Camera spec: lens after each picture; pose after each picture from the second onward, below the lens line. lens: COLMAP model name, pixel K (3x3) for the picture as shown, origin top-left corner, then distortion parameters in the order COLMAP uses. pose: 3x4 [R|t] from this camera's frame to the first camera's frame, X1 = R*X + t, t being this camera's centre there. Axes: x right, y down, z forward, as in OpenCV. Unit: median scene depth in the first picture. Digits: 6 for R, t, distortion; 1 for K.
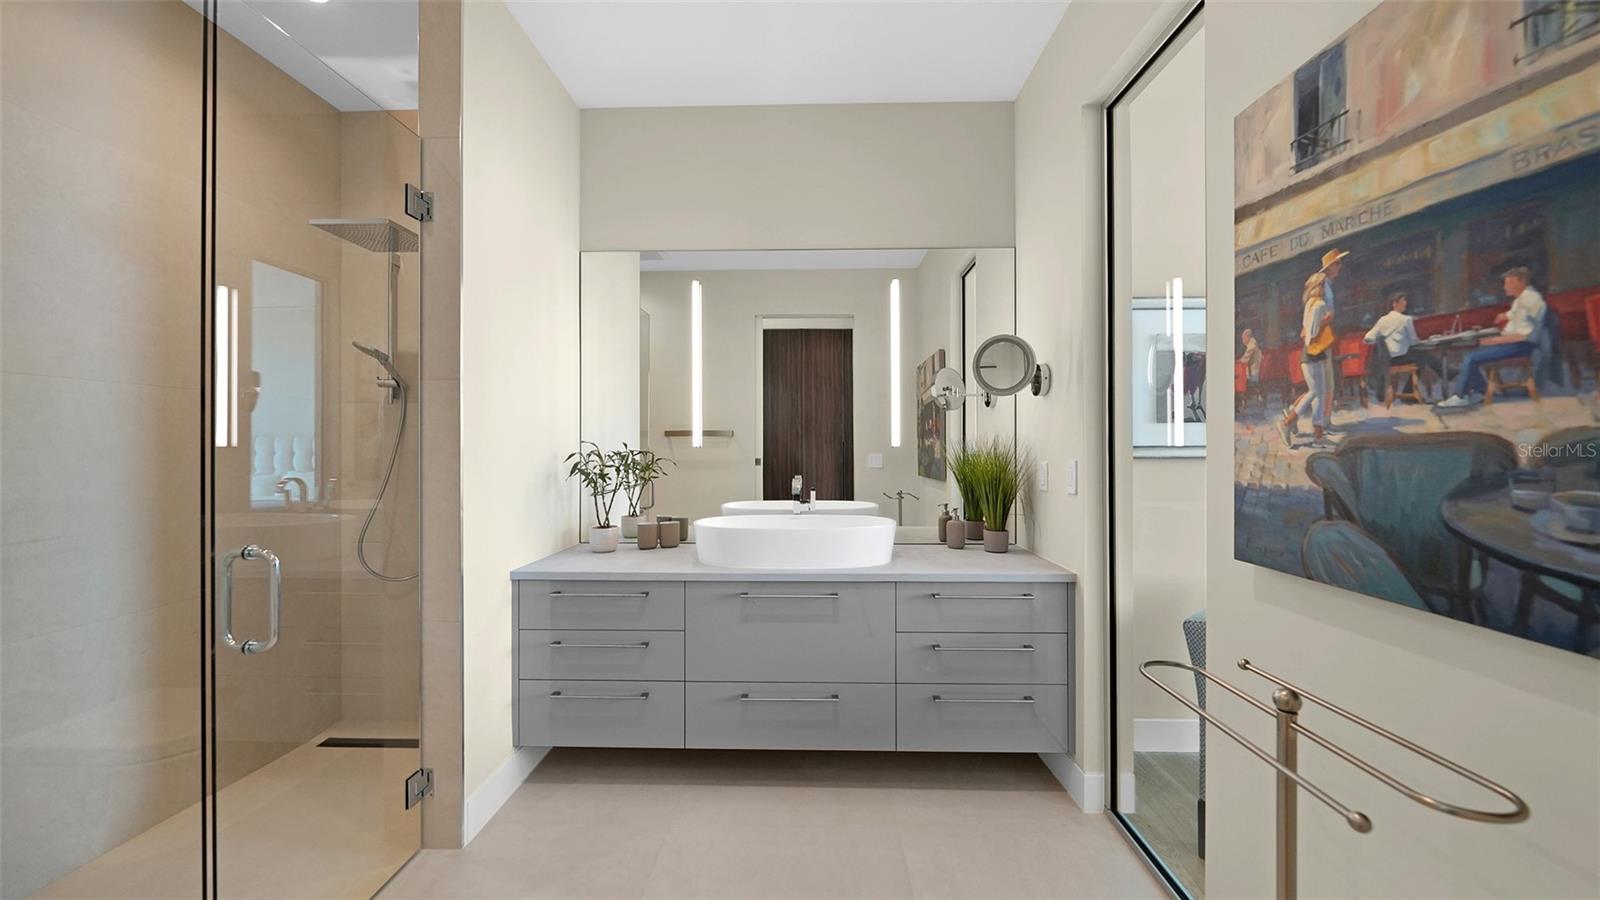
lens RADIAL K [[613.7, 0, 800.0], [0, 613.7, 450.0], [0, 0, 1]] dist [0.000048, 0.000018]
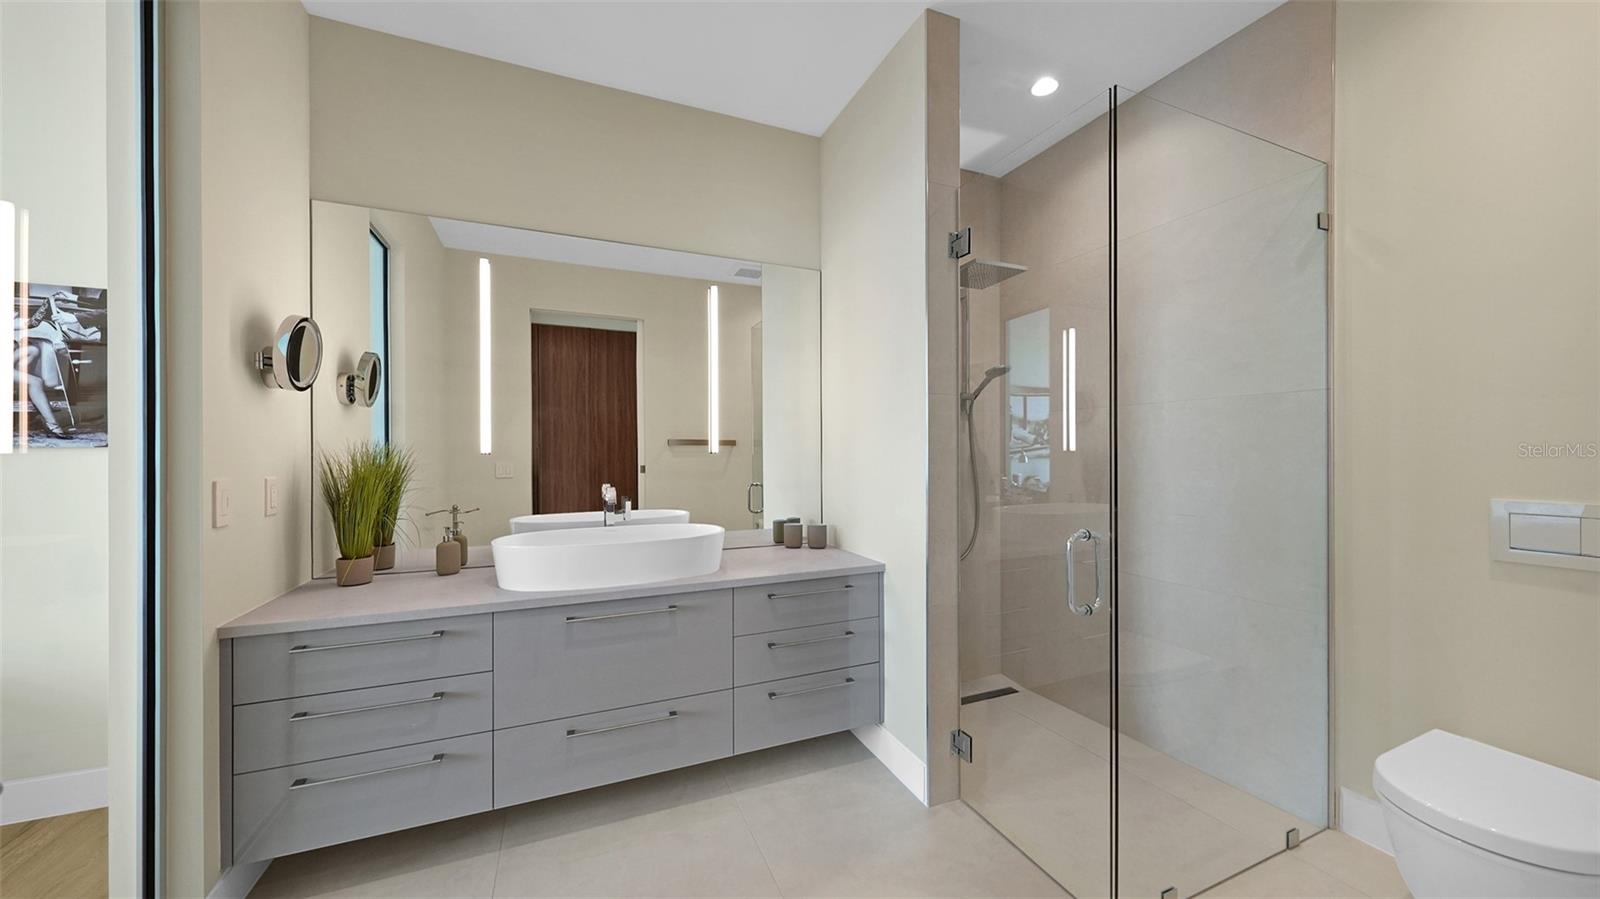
lens RADIAL K [[622.5, 0, 800.0], [0, 622.5, 449.5], [0, 0, 1]] dist [0.035702, -0.000023]
pose [[0.894134, 0.000566, 0.447799, -0.190743], [0.005465, 0.999911, -0.012176, 0.000333], [-0.447766, 0.013334, 0.894051, 0.011959]]
